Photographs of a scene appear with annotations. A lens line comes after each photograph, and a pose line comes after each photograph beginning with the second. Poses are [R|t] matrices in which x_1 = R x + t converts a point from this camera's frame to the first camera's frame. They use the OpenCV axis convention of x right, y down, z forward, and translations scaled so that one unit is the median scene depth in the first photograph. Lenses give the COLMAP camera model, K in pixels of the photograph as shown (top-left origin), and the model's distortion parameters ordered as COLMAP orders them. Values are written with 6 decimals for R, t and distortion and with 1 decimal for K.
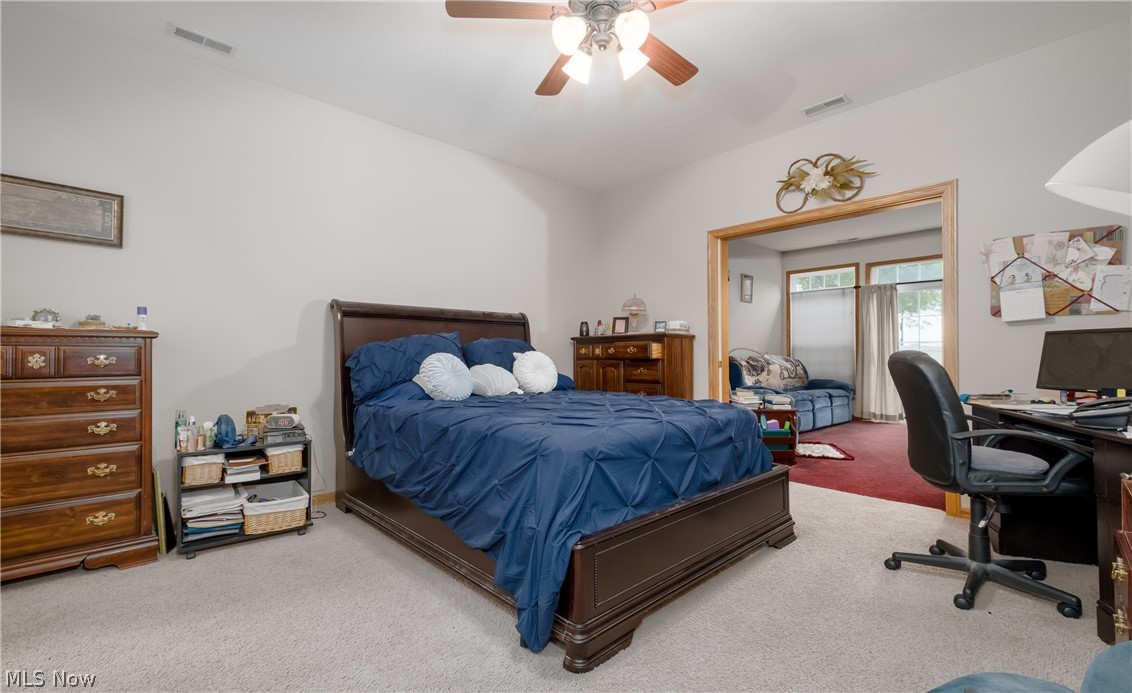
lens RADIAL K [[477.9, 0, 566.0], [0, 477.9, 346.5], [0, 0, 1]] dist [0.001839, 0.000086]
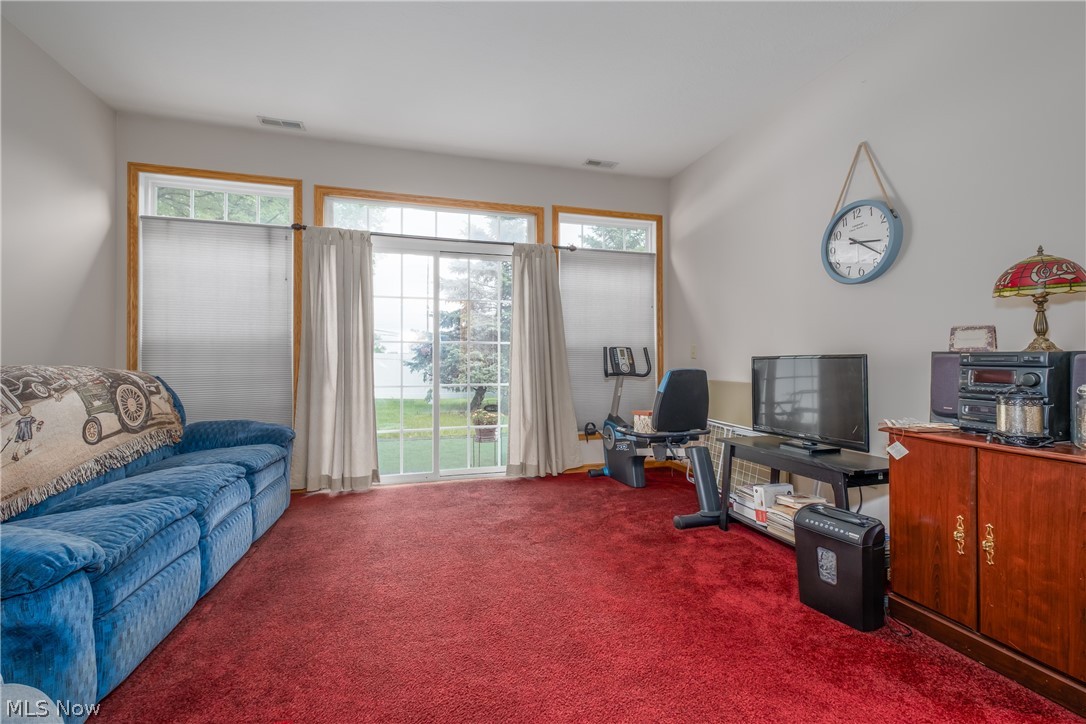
lens RADIAL K [[472.6, 0, 547.2], [0, 472.6, 357.6], [0, 0, 1]] dist [0.015342, -0.001089]
pose [[0.433167, 0.004289, 0.901304, 0.279096], [-0.018582, 0.999819, 0.004173, 0.004786], [-0.901122, -0.018556, 0.433168, 0.557341]]
